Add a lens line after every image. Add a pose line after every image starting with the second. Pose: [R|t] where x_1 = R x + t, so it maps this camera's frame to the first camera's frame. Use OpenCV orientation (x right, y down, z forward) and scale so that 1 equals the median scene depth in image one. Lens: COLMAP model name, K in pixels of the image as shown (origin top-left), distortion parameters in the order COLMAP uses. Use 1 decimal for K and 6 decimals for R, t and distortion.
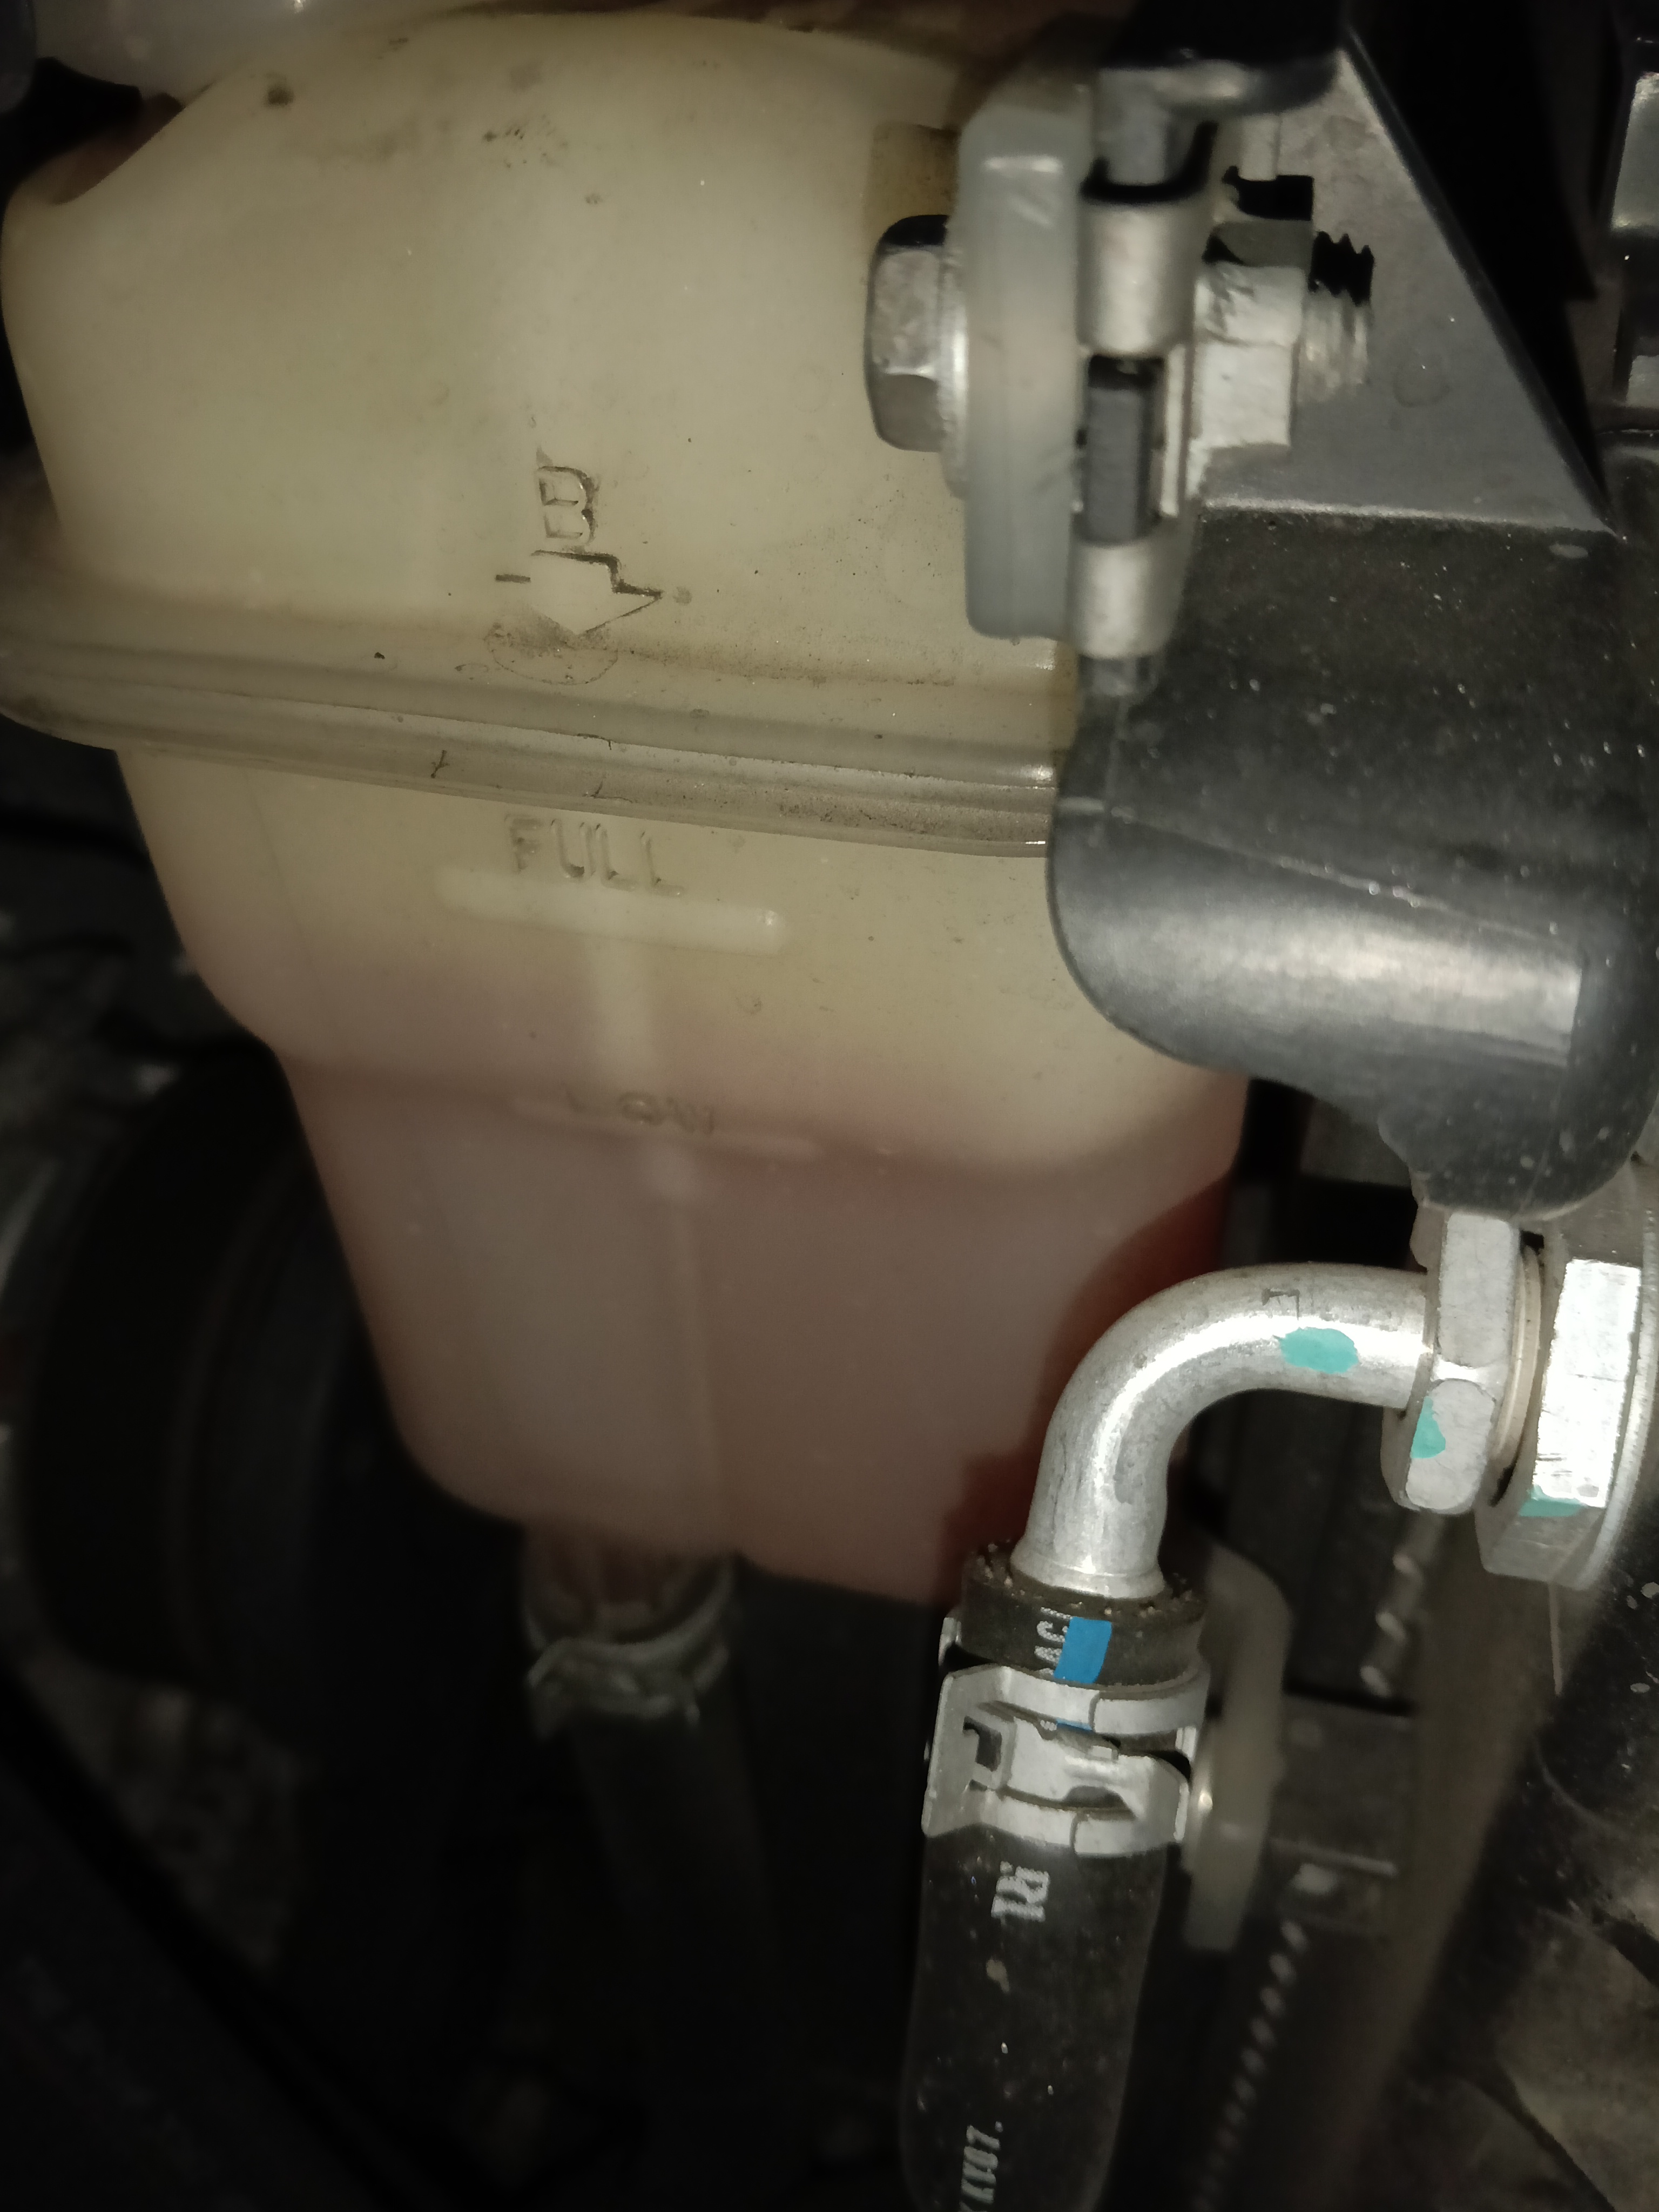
lens RADIAL K [[1916.6, 0, 829.5], [0, 1916.6, 1106.0], [0, 0, 1]] dist [0.094373, -0.276632]
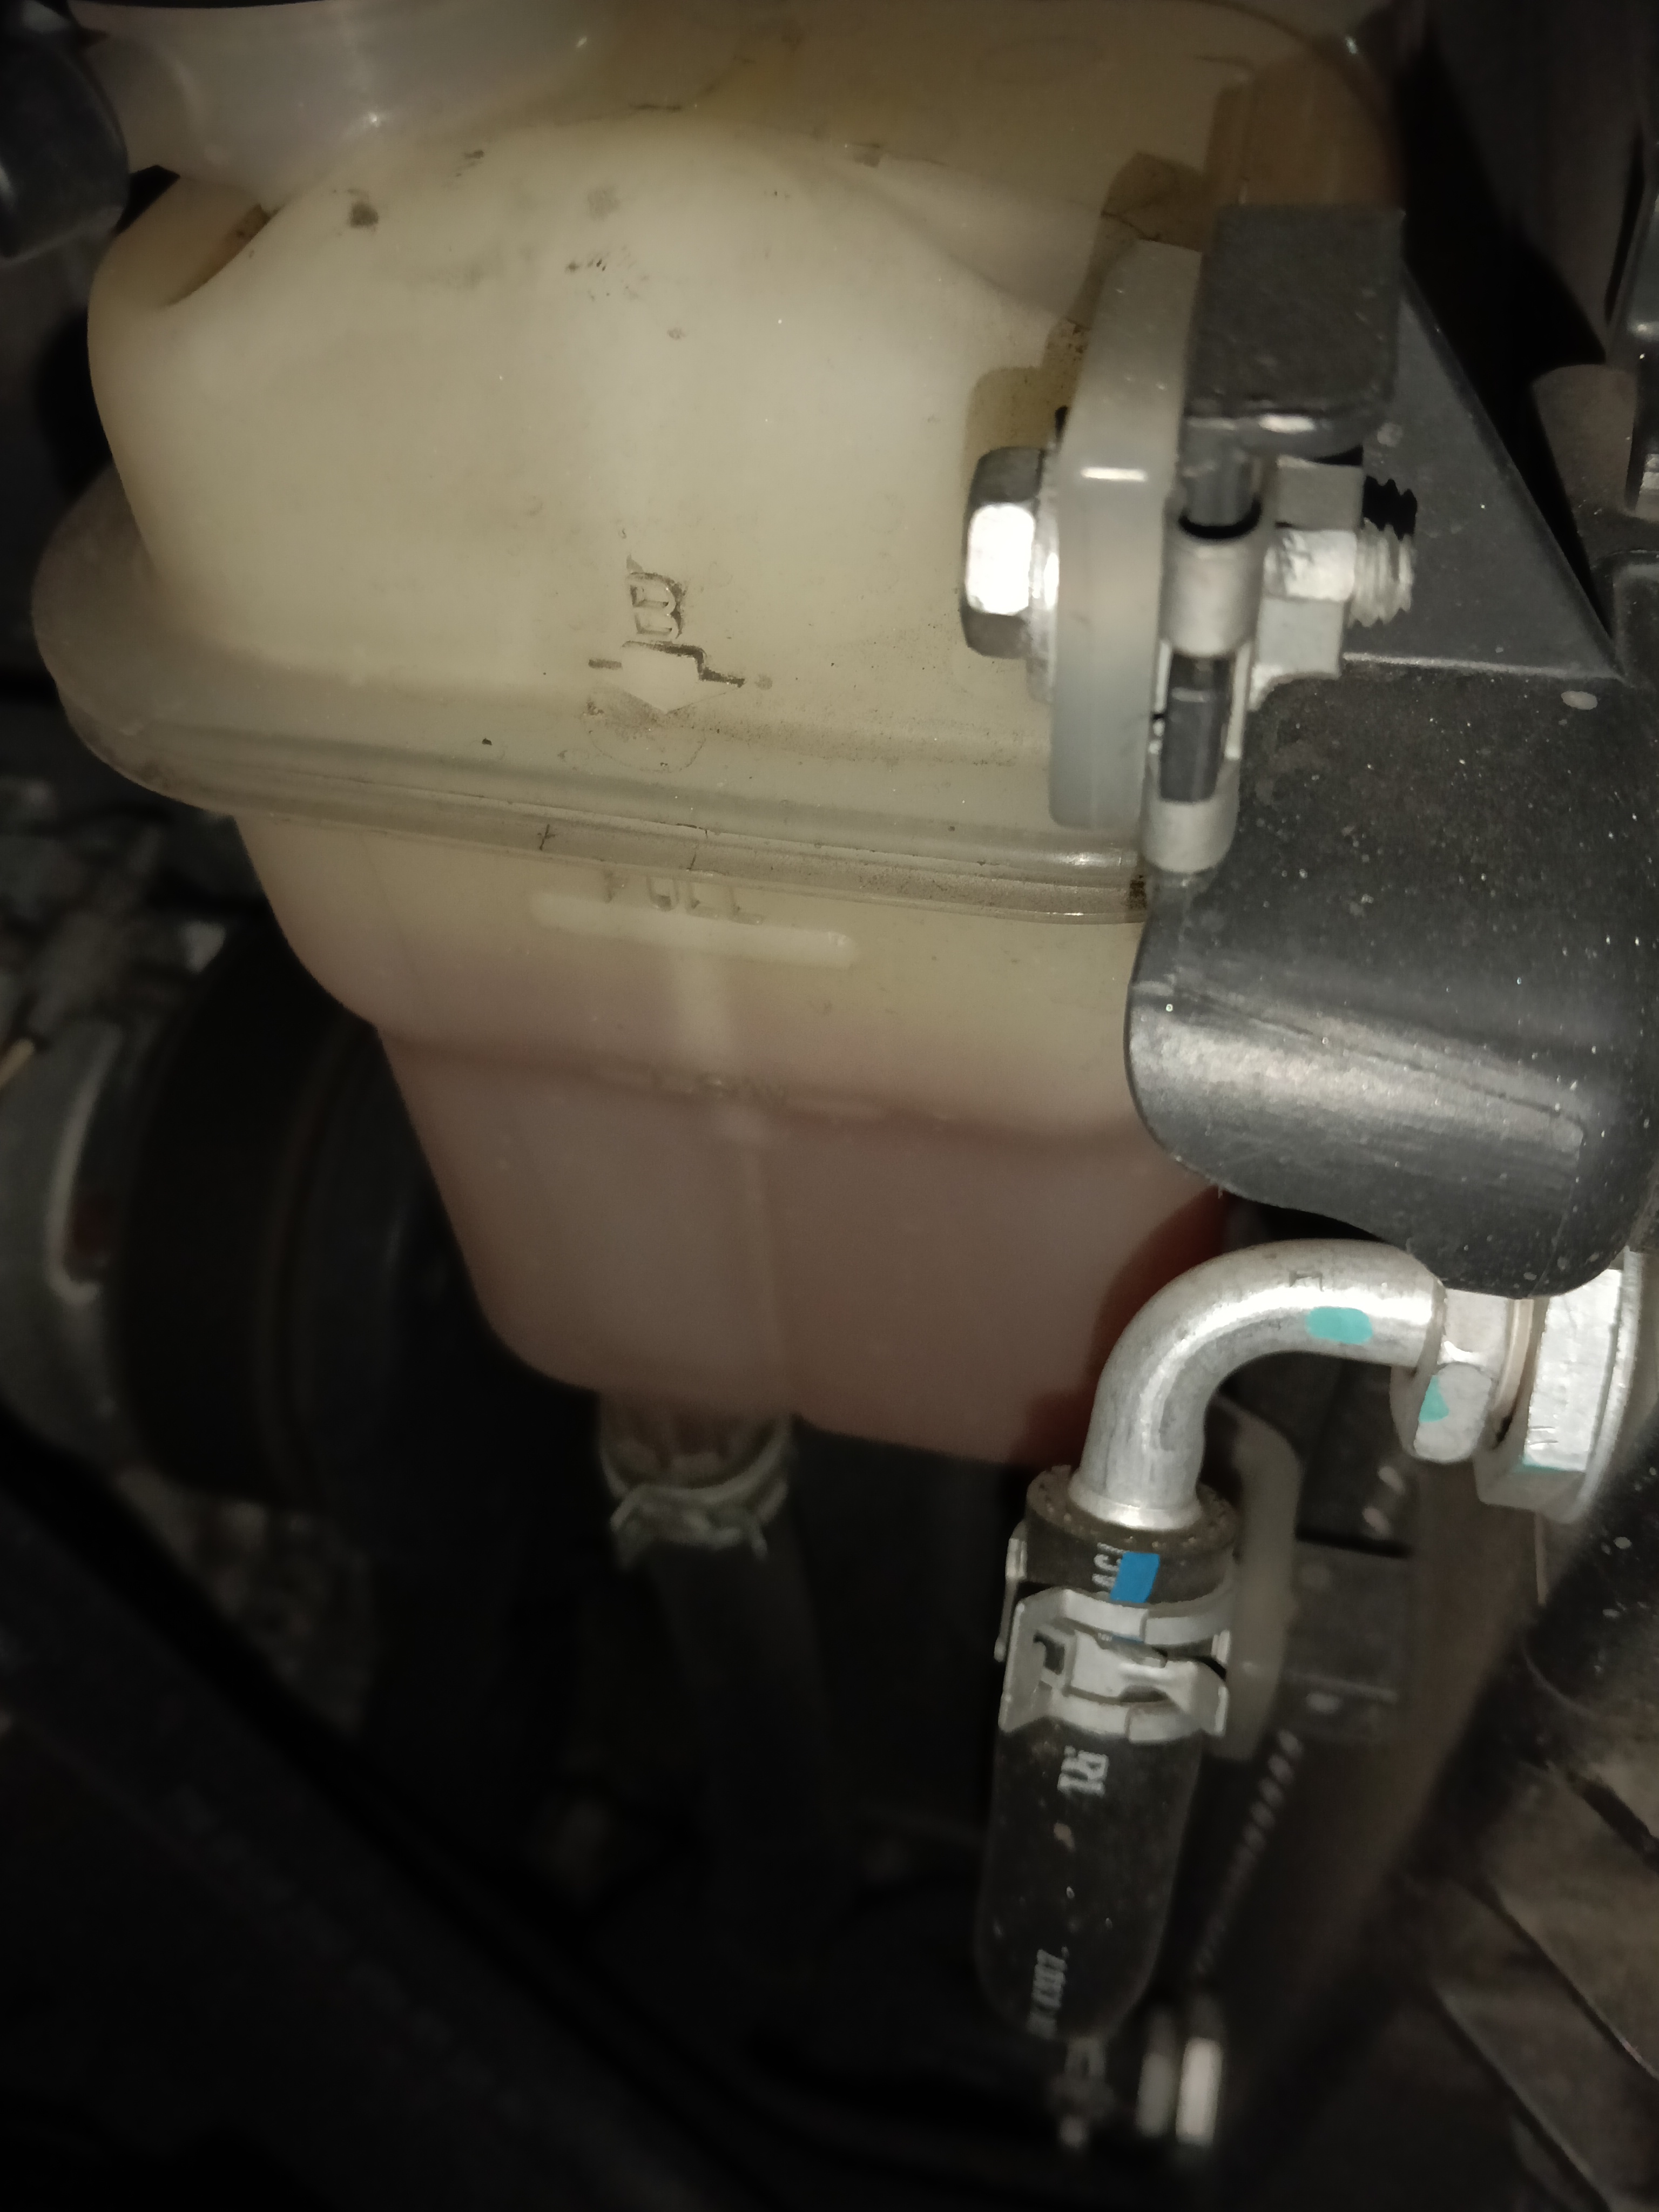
lens RADIAL K [[1916.6, 0, 829.5], [0, 1916.6, 1106.0], [0, 0, 1]] dist [0.094373, -0.276632]
pose [[0.999460, -0.032293, 0.006040, -0.050590], [0.030976, 0.987546, 0.154248, -0.184513], [-0.010946, -0.153978, 0.988014, -0.105894]]
